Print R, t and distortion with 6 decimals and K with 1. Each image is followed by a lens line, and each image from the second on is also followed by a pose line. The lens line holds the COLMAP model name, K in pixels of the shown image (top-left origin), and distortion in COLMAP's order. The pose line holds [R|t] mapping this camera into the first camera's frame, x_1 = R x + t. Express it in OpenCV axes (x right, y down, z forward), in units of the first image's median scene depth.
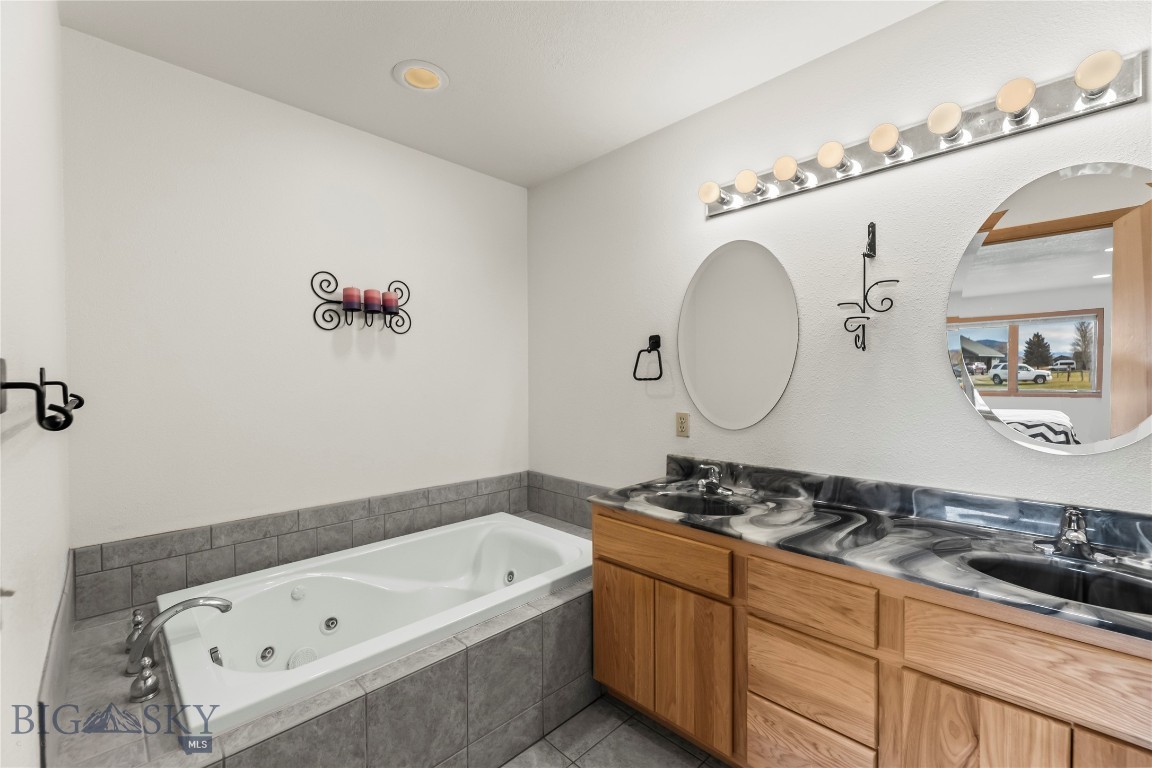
lens RADIAL K [[478.9, 0, 581.5], [0, 478.9, 384.1], [0, 0, 1]] dist [-0.005823, 0.000532]
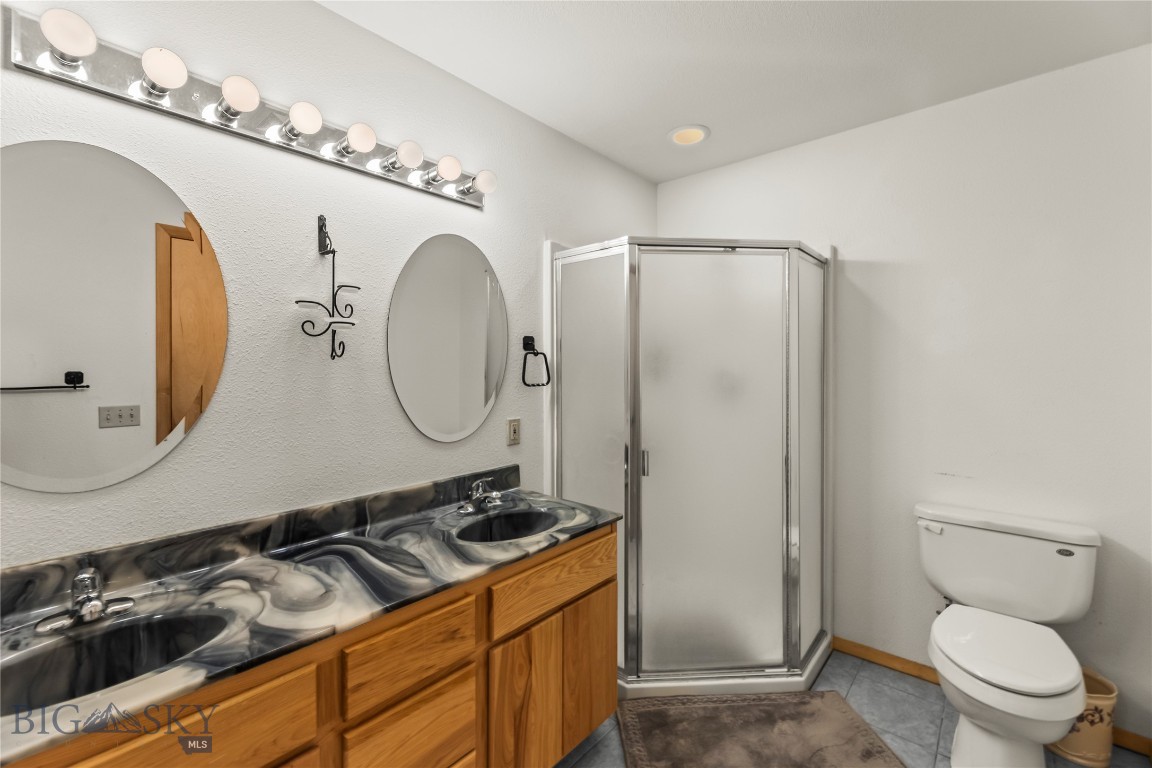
lens RADIAL K [[478.9, 0, 581.0], [0, 478.9, 371.8], [0, 0, 1]] dist [-0.005823, 0.000532]
pose [[-0.067761, -0.001476, 0.997701, -0.356045], [0.011929, 0.999926, 0.002289, -0.047324], [-0.997630, 0.012057, -0.067738, 0.656999]]
